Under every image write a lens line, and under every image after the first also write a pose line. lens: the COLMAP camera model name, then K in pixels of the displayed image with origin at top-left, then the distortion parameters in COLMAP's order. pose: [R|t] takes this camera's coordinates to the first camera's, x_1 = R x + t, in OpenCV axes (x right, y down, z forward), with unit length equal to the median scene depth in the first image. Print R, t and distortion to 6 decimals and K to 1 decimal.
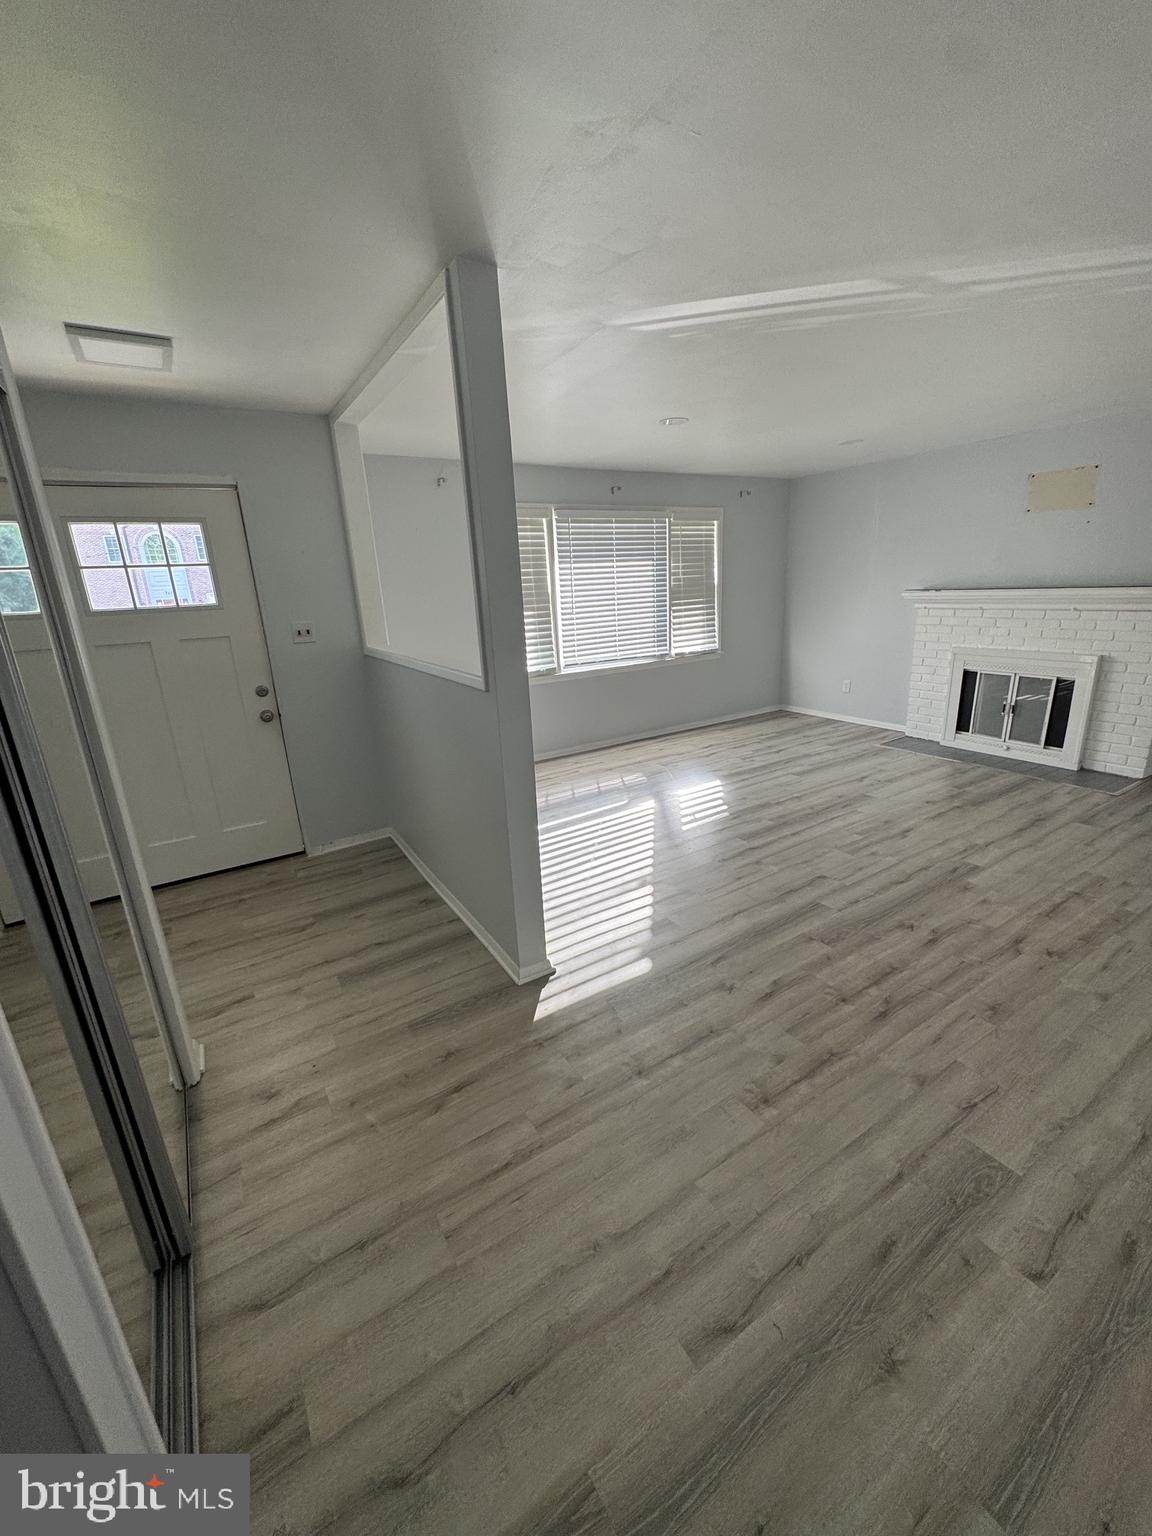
lens RADIAL K [[629.0, 0, 578.5], [0, 629.0, 769.5], [0, 0, 1]] dist [-0.001115, 0.000442]
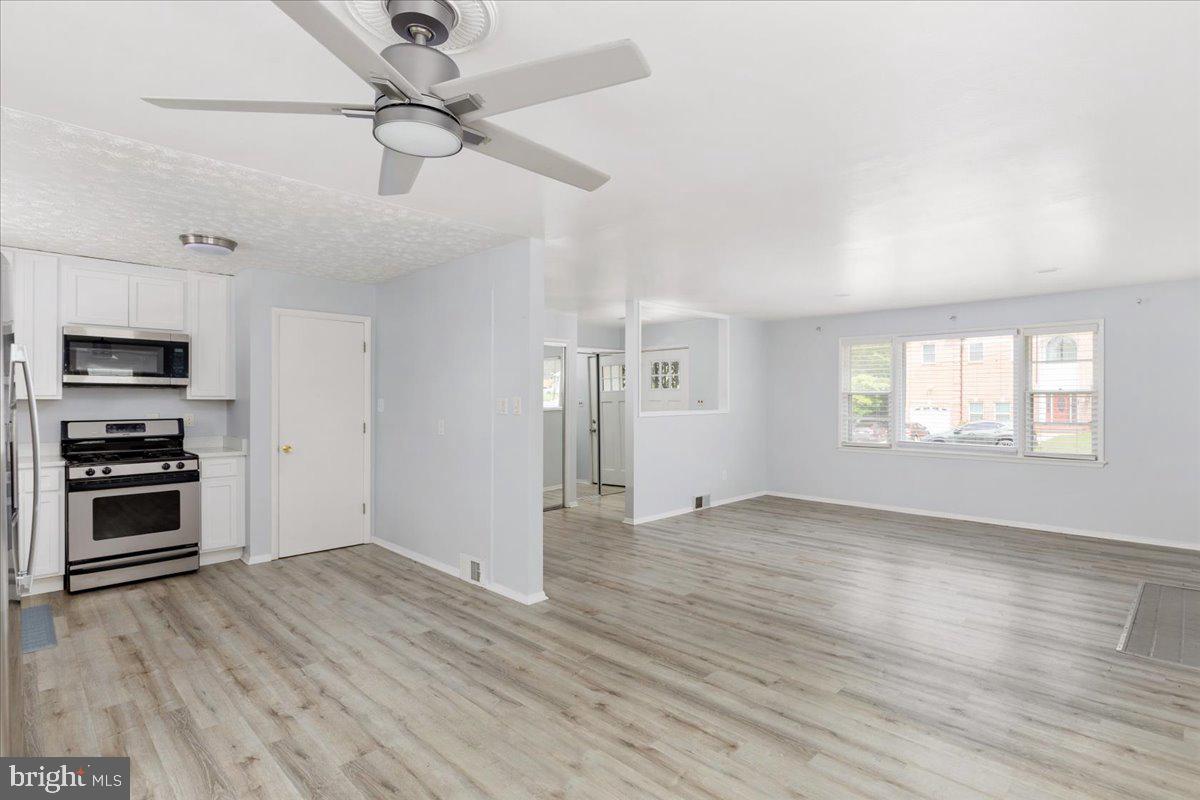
lens RADIAL K [[595.3, 0, 606.2], [0, 595.3, 399.9], [0, 0, 1]] dist [-0.001210, -0.000376]
pose [[0.227454, 0.049510, -0.972529, 2.182737], [-0.292924, 0.955930, -0.019844, -0.096253], [0.928687, 0.289391, 0.231933, 0.134611]]
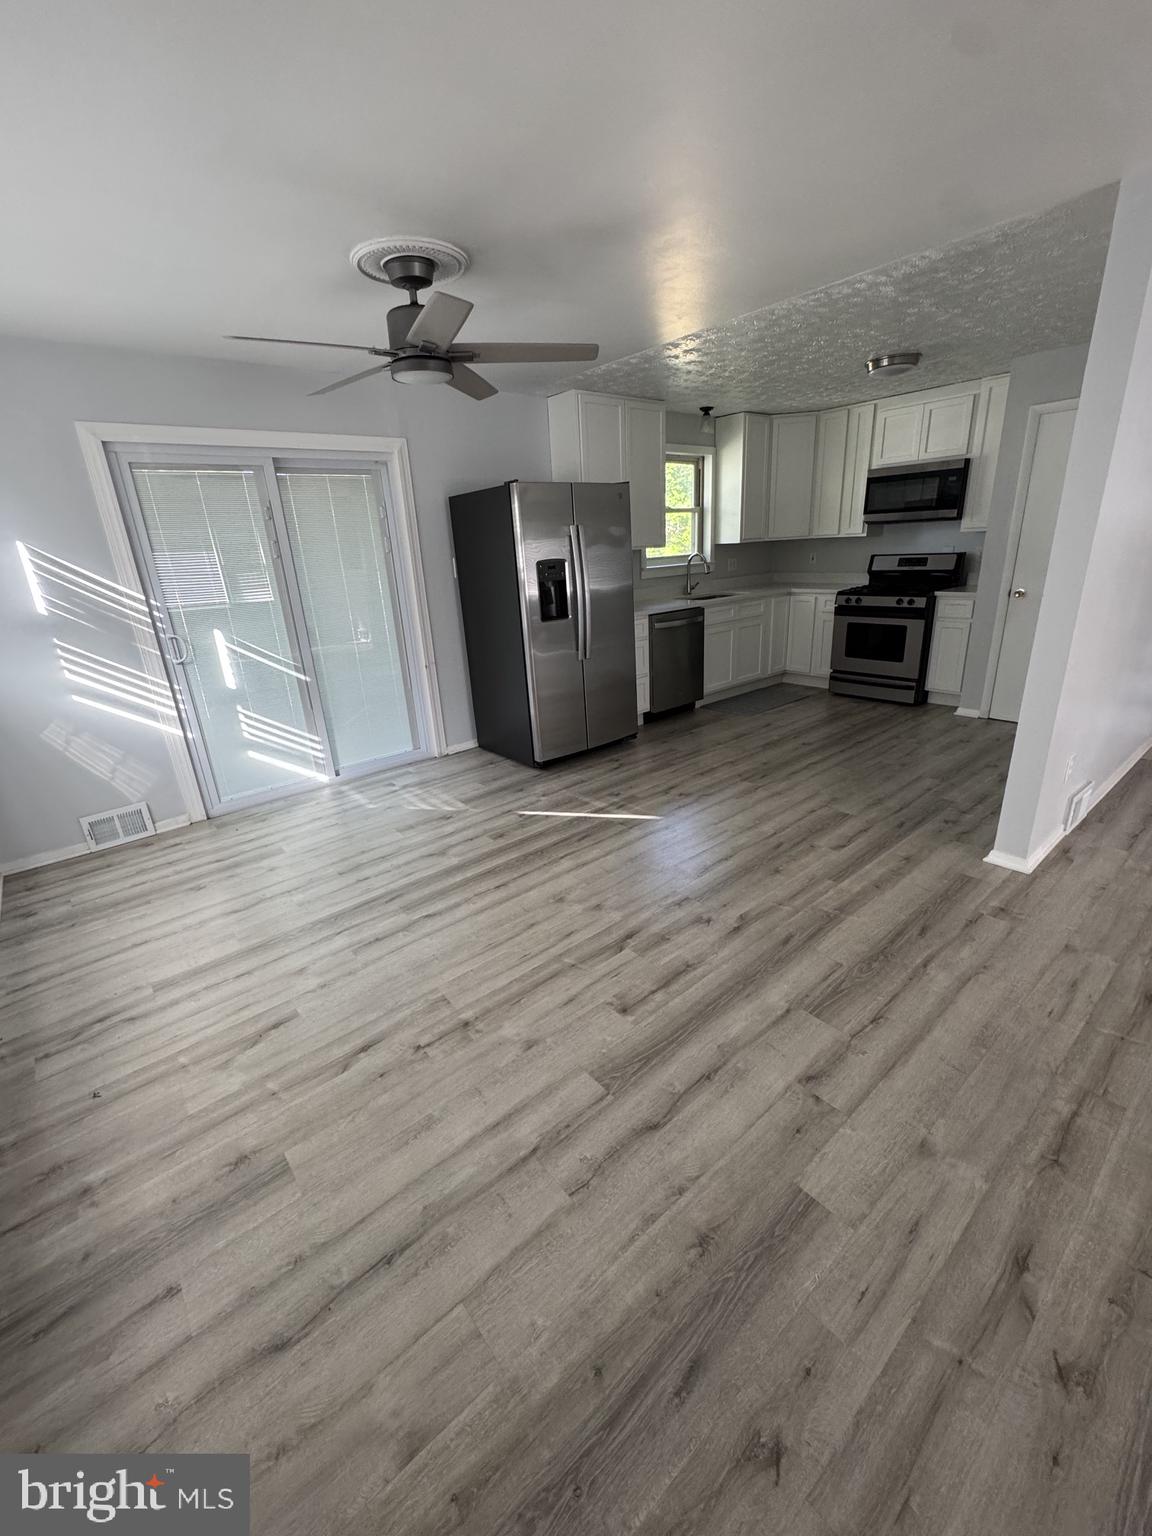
lens RADIAL K [[629.0, 0, 578.5], [0, 629.0, 769.5], [0, 0, 1]] dist [-0.001115, 0.000442]
pose [[-0.986586, 0.137392, -0.088161, 1.496569], [0.057379, 0.797449, 0.600652, -0.375613], [0.152829, 0.587536, -0.794635, 1.067847]]
